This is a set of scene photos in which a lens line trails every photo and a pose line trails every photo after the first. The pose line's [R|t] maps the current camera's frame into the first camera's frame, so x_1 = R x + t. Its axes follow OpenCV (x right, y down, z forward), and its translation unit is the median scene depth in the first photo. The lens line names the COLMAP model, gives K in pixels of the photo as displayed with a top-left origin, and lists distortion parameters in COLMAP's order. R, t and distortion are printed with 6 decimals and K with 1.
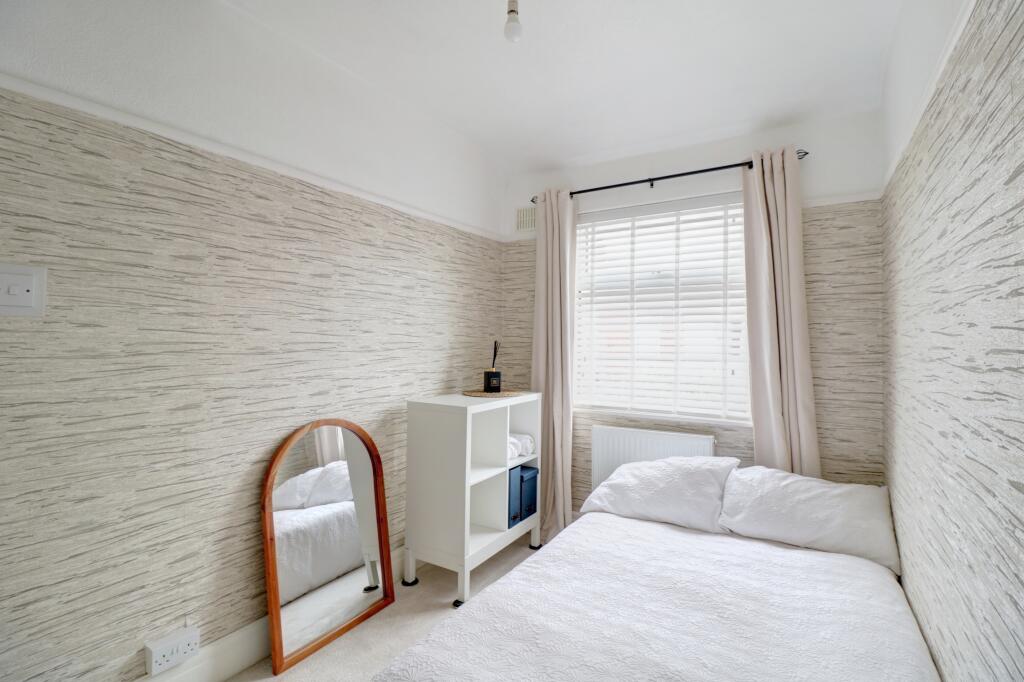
lens RADIAL K [[485.1, 0, 523.5], [0, 485.1, 337.7], [0, 0, 1]] dist [0.001445, -0.010872]
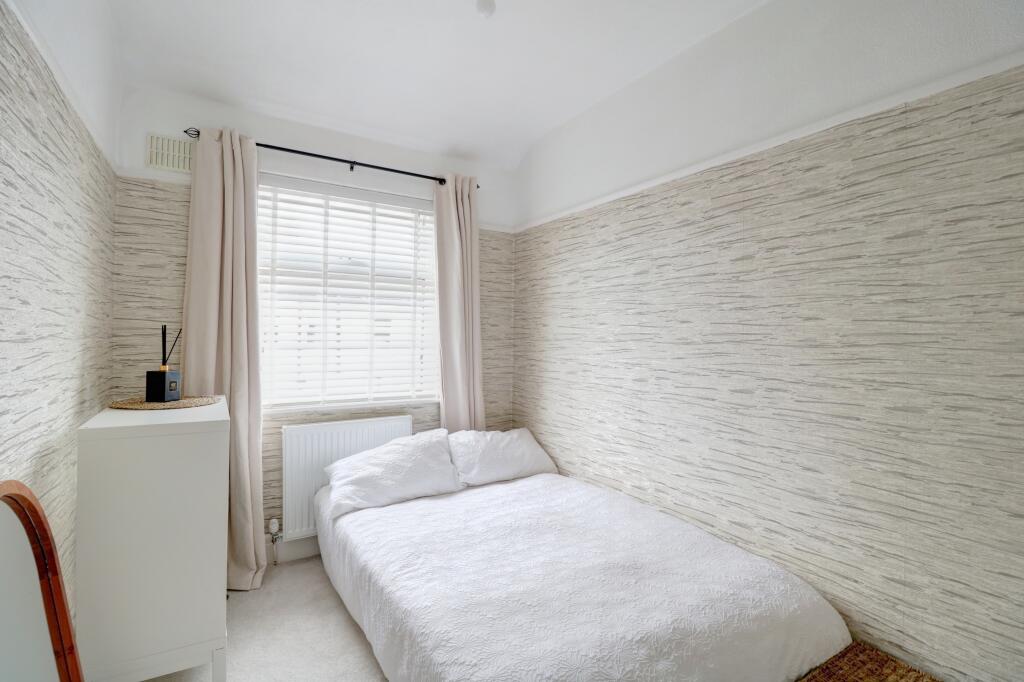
lens RADIAL K [[485.1, 0, 523.5], [0, 485.1, 337.7], [0, 0, 1]] dist [0.001445, -0.010872]
pose [[0.436079, -0.005602, 0.899891, -0.511015], [-0.018204, 0.999721, 0.015045, 0.003933], [-0.899724, -0.022943, 0.435856, 0.288313]]
